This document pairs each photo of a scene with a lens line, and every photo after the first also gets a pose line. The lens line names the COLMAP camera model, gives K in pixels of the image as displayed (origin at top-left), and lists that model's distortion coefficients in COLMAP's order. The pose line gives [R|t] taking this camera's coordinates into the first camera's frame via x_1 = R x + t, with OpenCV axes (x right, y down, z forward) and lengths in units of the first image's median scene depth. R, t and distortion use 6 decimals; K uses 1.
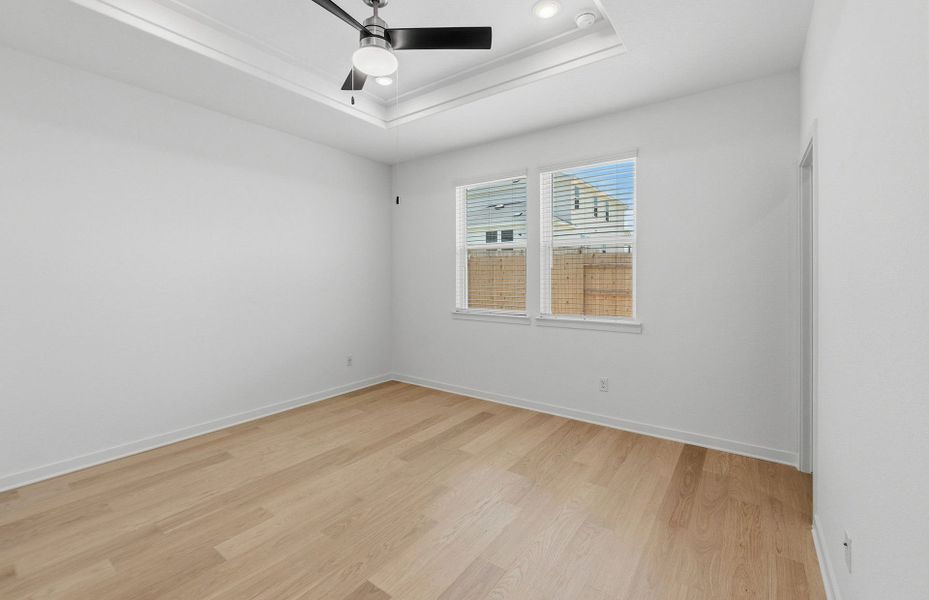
lens RADIAL K [[400.3, 0, 470.0], [0, 400.3, 284.6], [0, 0, 1]] dist [-0.008745, -0.000288]
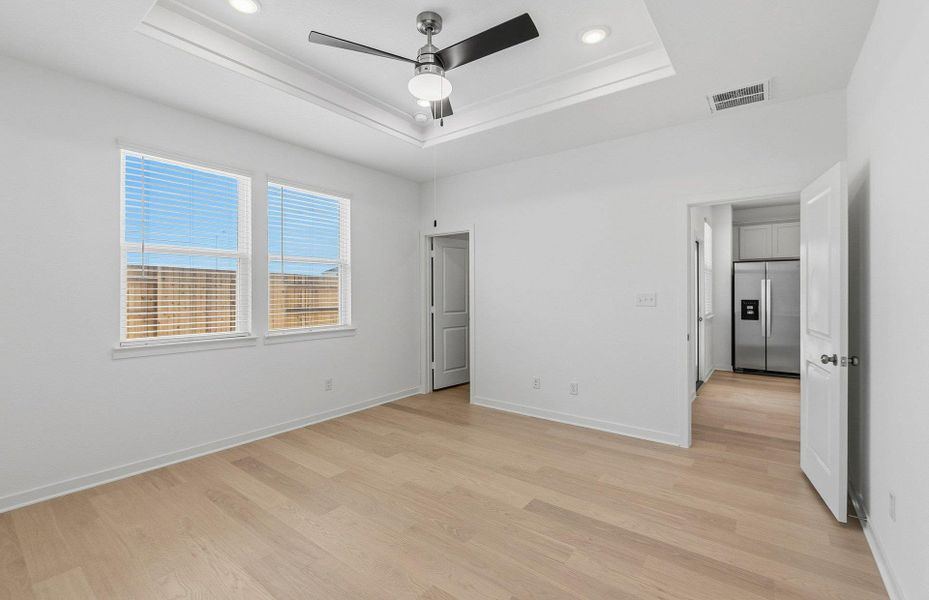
lens RADIAL K [[401.0, 0, 465.2], [0, 401.0, 290.4], [0, 0, 1]] dist [-0.010625, -0.000093]
pose [[0.020023, 0.003387, 0.999794, -0.858960], [0.016041, 0.999864, -0.003709, -0.013515], [-0.999671, 0.016112, 0.019966, 0.595386]]
